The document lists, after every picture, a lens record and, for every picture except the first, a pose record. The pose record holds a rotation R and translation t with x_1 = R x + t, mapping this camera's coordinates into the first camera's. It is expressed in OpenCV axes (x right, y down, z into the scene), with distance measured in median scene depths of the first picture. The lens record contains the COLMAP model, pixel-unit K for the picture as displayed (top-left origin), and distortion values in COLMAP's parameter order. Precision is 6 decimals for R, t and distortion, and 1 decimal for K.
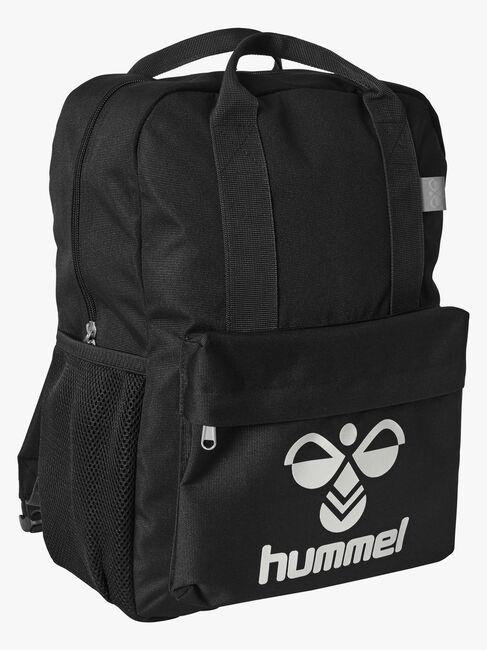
lens RADIAL K [[1299.4, 0, 243.5], [0, 1299.4, 325.0], [0, 0, 1]] dist [0.311018, 0.072130]
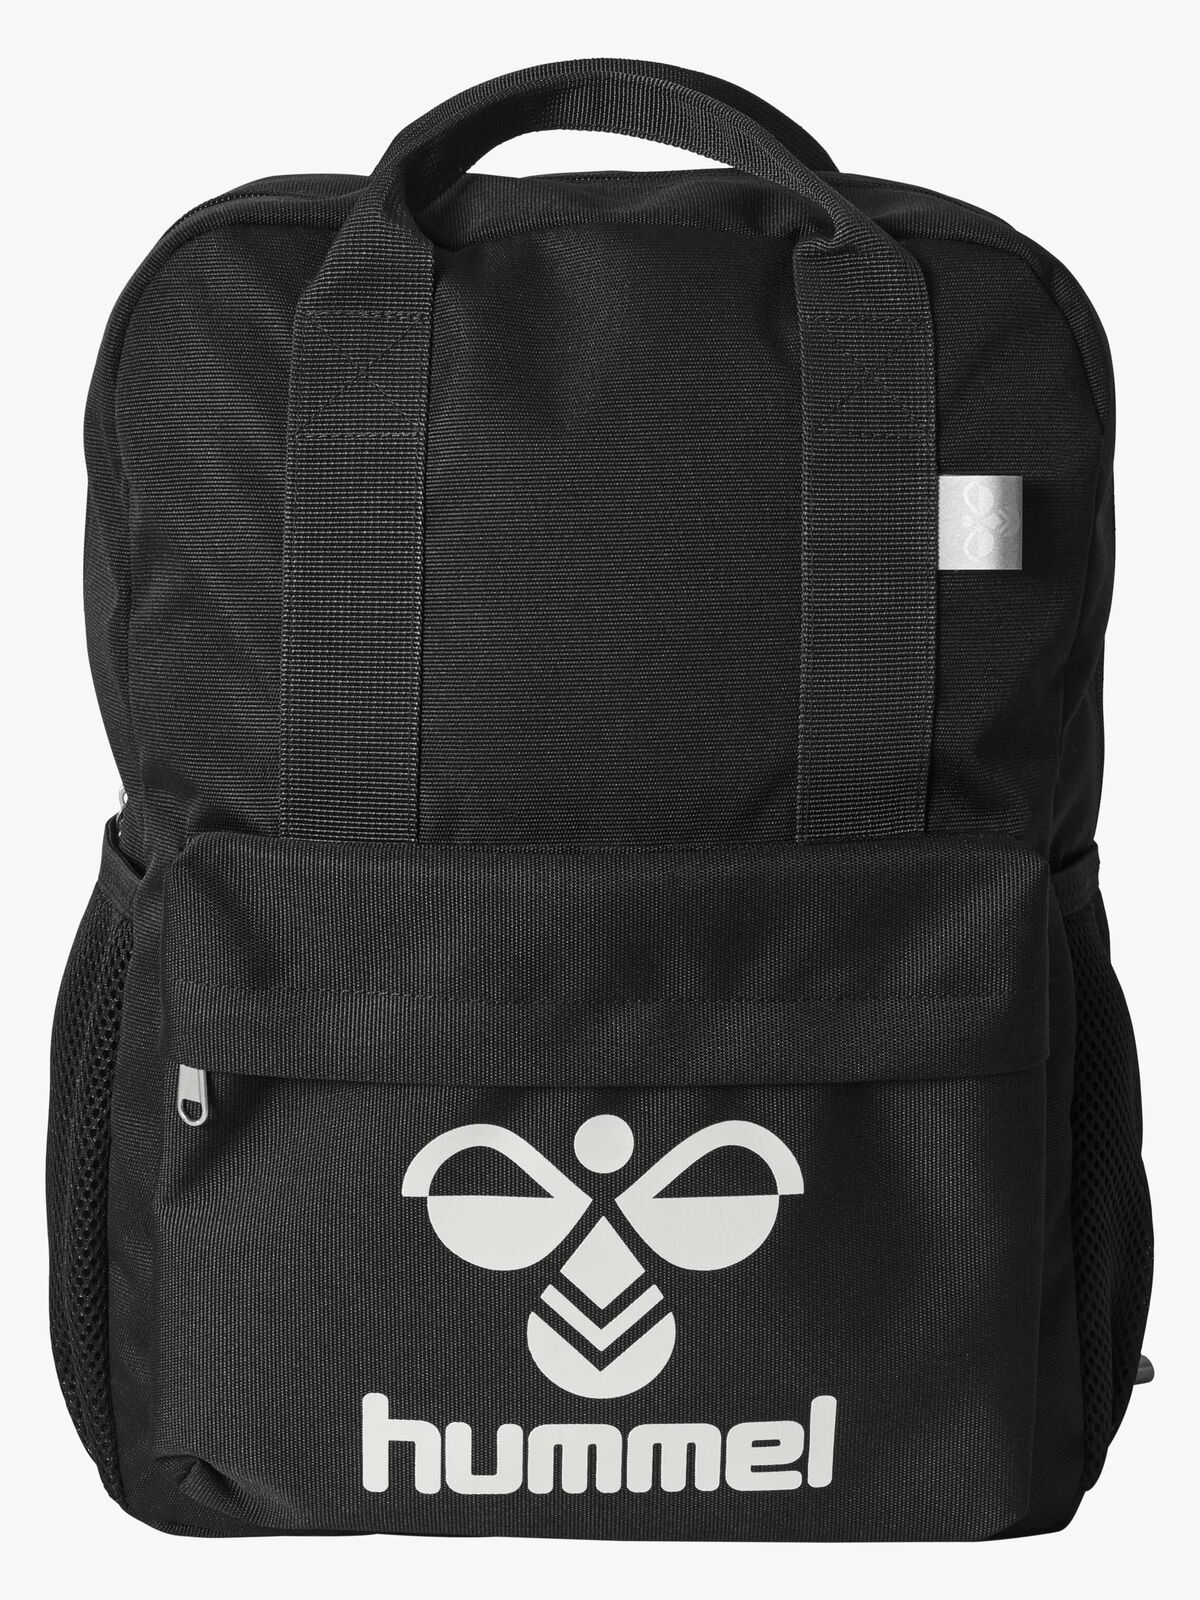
lens RADIAL K [[3198.6, 0, 600.0], [0, 3198.6, 800.0], [0, 0, 1]] dist [0.311018, 0.072130]
pose [[0.871719, 0.104908, -0.478645, 0.509005], [-0.100668, 0.994318, 0.034595, -0.046390], [0.479554, 0.018027, 0.877327, 0.183136]]
